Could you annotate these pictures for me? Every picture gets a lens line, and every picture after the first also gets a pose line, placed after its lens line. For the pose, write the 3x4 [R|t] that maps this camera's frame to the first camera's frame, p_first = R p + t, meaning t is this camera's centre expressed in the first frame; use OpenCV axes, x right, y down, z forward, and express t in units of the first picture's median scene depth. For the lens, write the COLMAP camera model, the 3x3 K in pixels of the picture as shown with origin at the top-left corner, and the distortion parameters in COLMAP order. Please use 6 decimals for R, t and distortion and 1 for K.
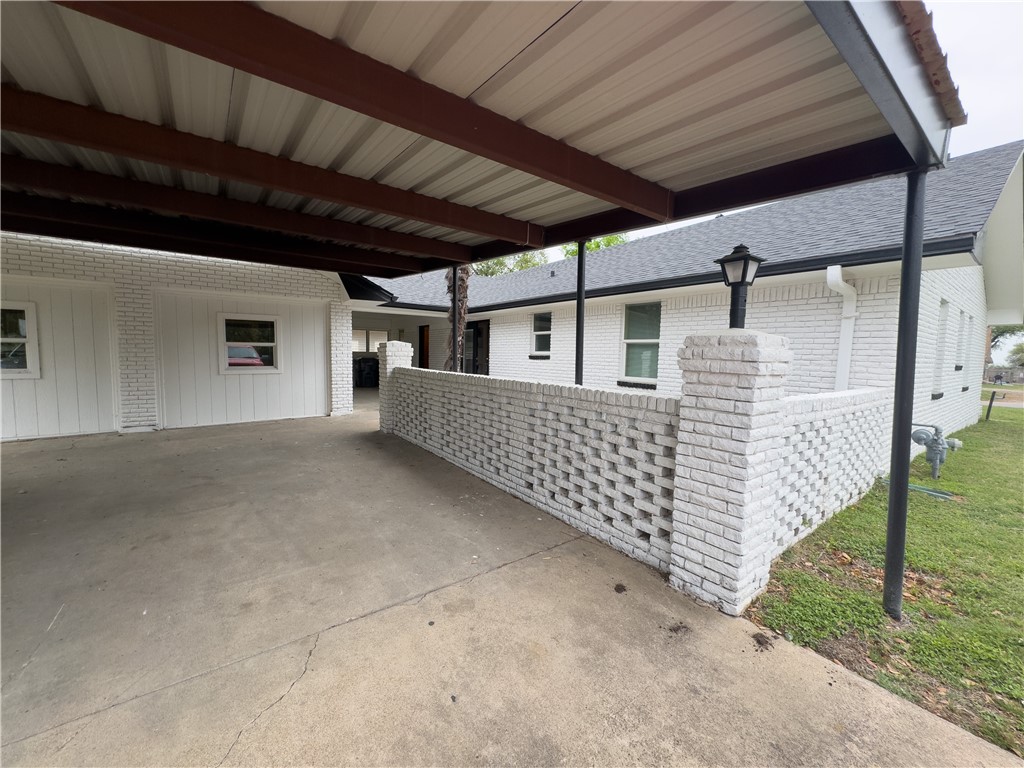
lens RADIAL K [[409.9, 0, 516.0], [0, 409.9, 379.9], [0, 0, 1]] dist [0.002425, -0.000030]
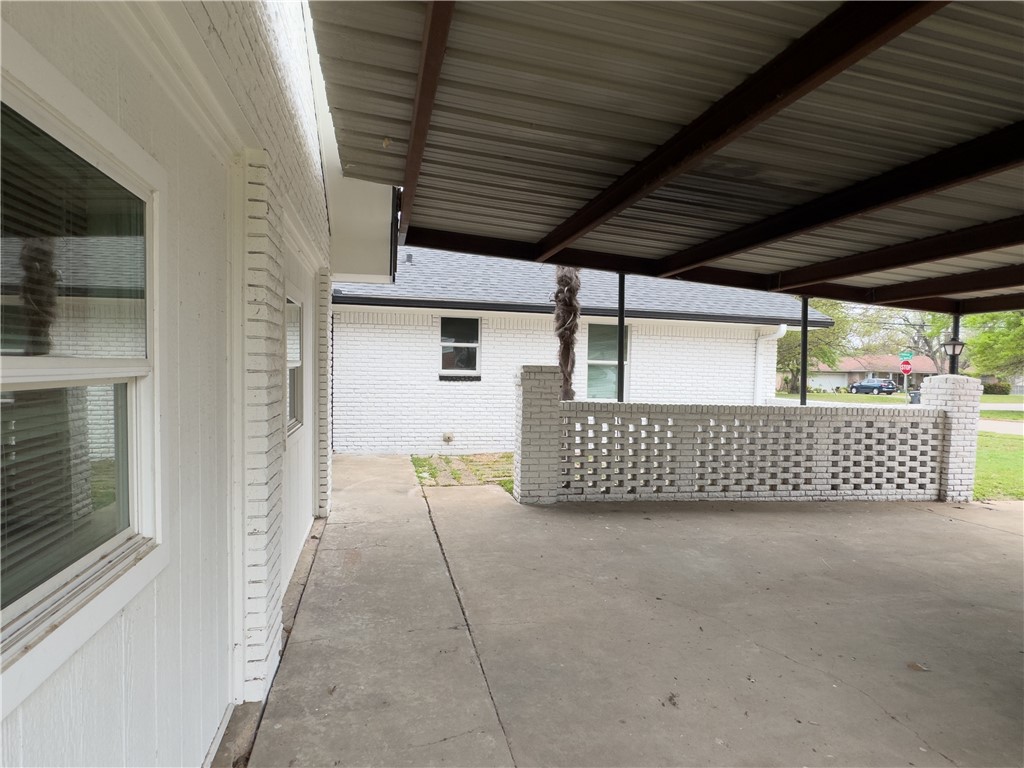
lens RADIAL K [[602.5, 0, 513.2], [0, 602.5, 385.6], [0, 0, 1]] dist [0.002799, 0.000753]
pose [[0.411533, -0.032678, 0.910809, -1.593574], [0.039466, 0.999059, 0.018012, -0.103000], [-0.910540, 0.028534, 0.412435, 0.857666]]
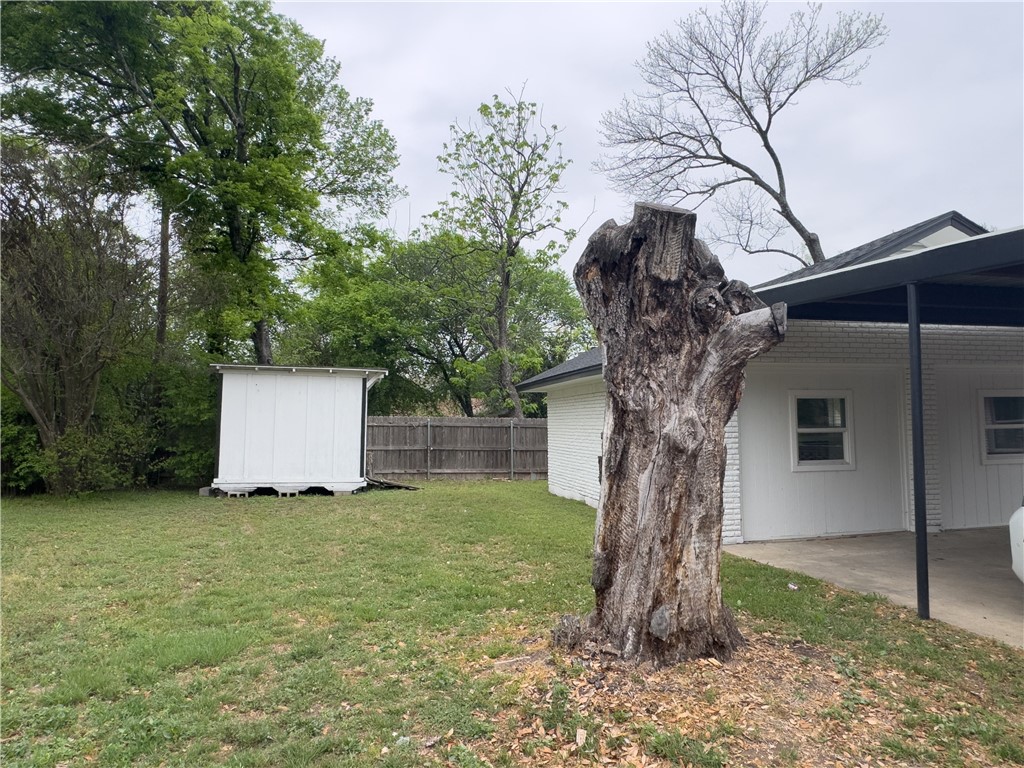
lens RADIAL K [[645.5, 0, 510.6], [0, 645.5, 384.6], [0, 0, 1]] dist [-0.006343, -0.000483]
pose [[0.911464, -0.045833, -0.408818, -1.489295], [-0.003790, 0.992796, -0.119753, -0.021065], [0.411362, 0.110701, 0.904725, -0.802915]]
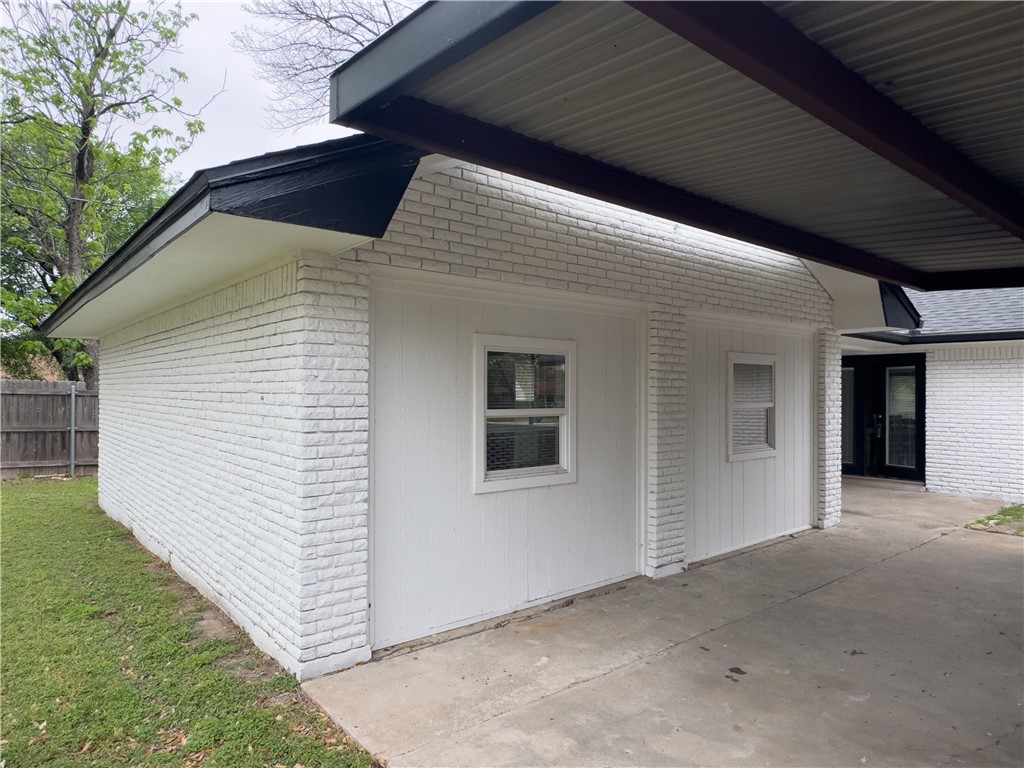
lens RADIAL K [[645.5, 0, 513.0], [0, 645.5, 385.2], [0, 0, 1]] dist [-0.006343, -0.000483]
pose [[0.998467, -0.006180, 0.055000, -1.512299], [0.009942, 0.997609, -0.068387, -0.085873], [-0.054446, 0.068829, 0.996142, 0.188157]]
